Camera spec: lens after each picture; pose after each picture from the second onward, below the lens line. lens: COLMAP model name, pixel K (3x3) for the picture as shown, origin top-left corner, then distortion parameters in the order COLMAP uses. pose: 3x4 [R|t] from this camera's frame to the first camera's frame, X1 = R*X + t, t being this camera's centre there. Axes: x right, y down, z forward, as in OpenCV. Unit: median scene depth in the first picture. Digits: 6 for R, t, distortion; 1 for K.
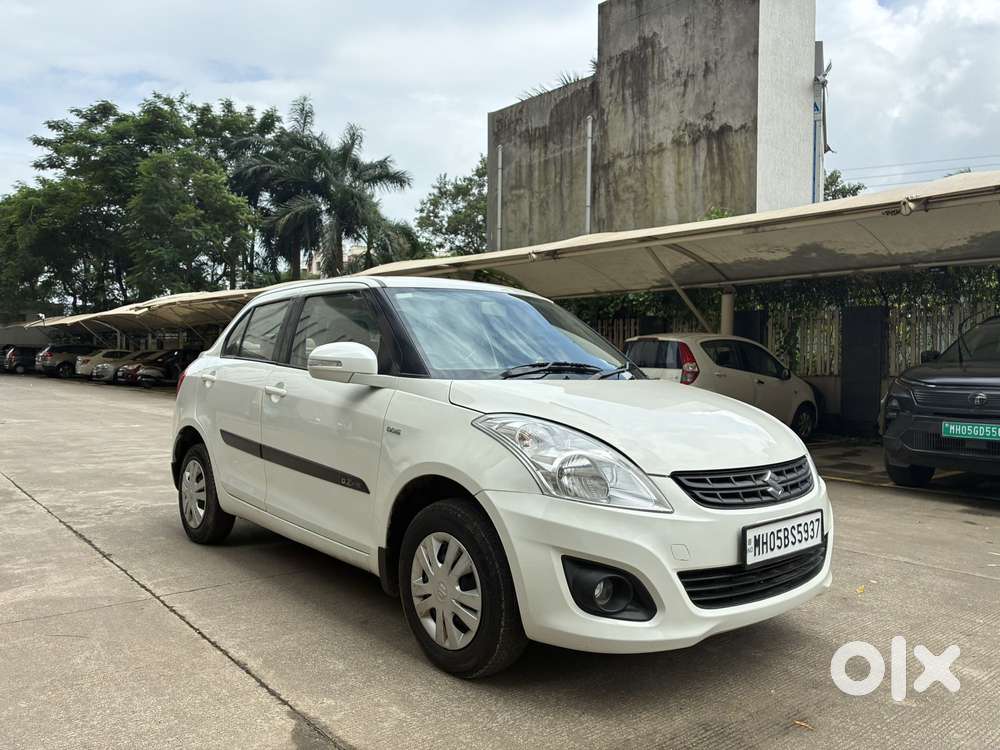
lens RADIAL K [[759.1, 0, 503.2], [0, 759.1, 367.5], [0, 0, 1]] dist [0.048154, -0.064558]
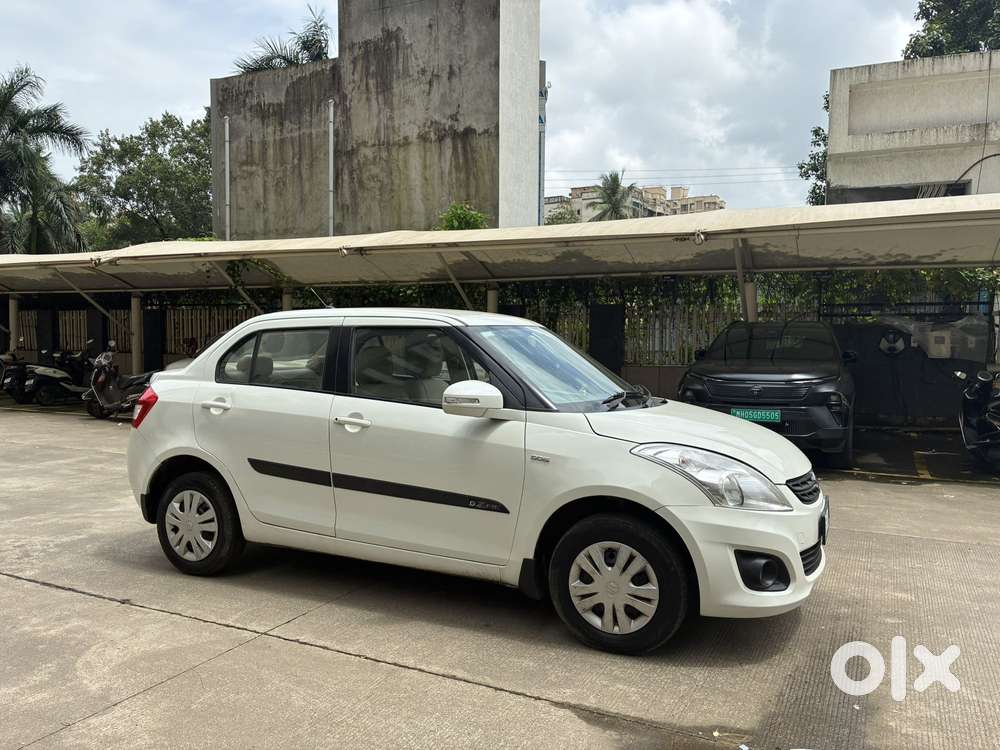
lens RADIAL K [[759.1, 0, 499.2], [0, 759.1, 365.9], [0, 0, 1]] dist [0.048154, -0.064558]
pose [[0.914886, -0.017114, 0.403349, -0.446534], [0.004892, 0.999498, 0.031312, -0.064556], [-0.403682, -0.026674, 0.914510, -0.028151]]
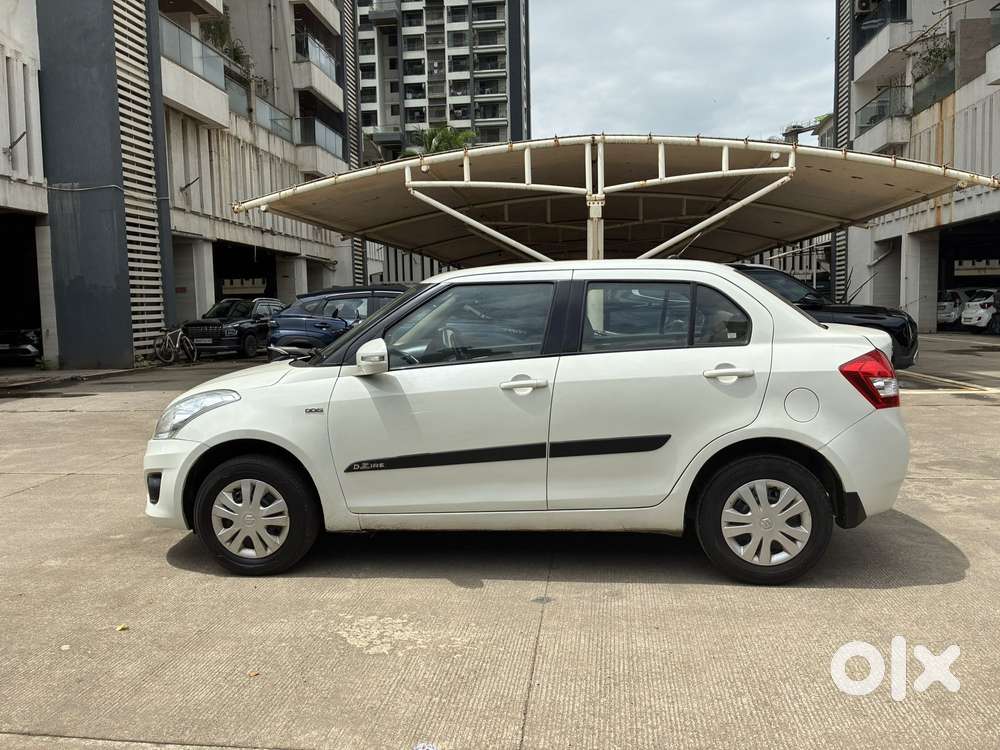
lens RADIAL K [[759.1, 0, 504.2], [0, 759.1, 375.0], [0, 0, 1]] dist [0.048154, -0.064558]
pose [[-0.736781, 0.064229, -0.673074, 0.594166], [0.006418, 0.996097, 0.088029, -0.053273], [0.676102, 0.060538, -0.734317, 1.666087]]
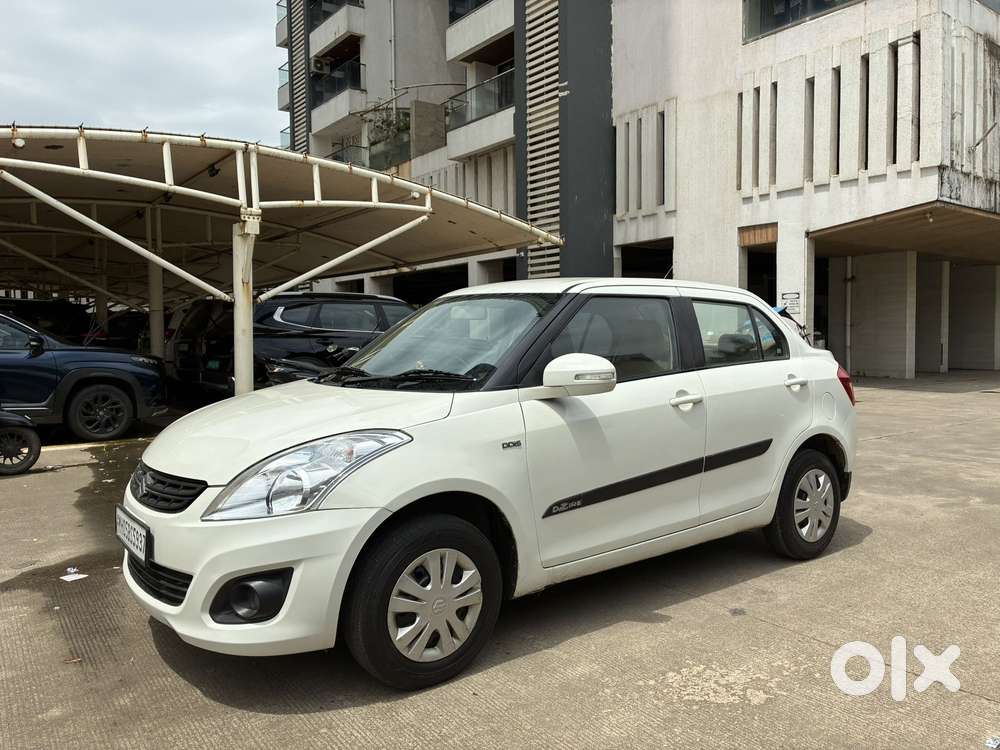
lens RADIAL K [[759.1, 0, 503.4], [0, 759.1, 372.6], [0, 0, 1]] dist [0.048154, -0.064558]
pose [[-0.064634, 0.039053, -0.997145, 0.841438], [-0.003491, 0.999219, 0.039361, -0.030946], [0.997903, 0.006025, -0.064447, 0.948196]]
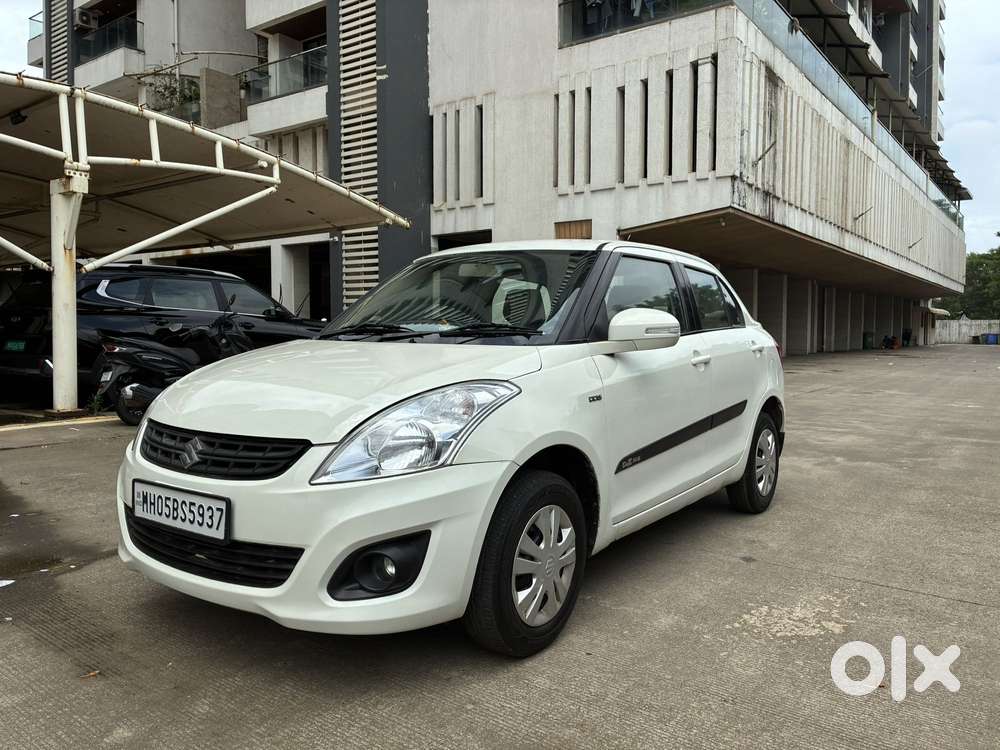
lens RADIAL K [[759.1, 0, 504.6], [0, 759.1, 369.7], [0, 0, 1]] dist [0.048154, -0.064558]
pose [[0.228379, 0.040812, -0.972717, 0.791847], [-0.011588, 0.999164, 0.039201, 0.009004], [0.973503, 0.002319, 0.228661, 0.692259]]
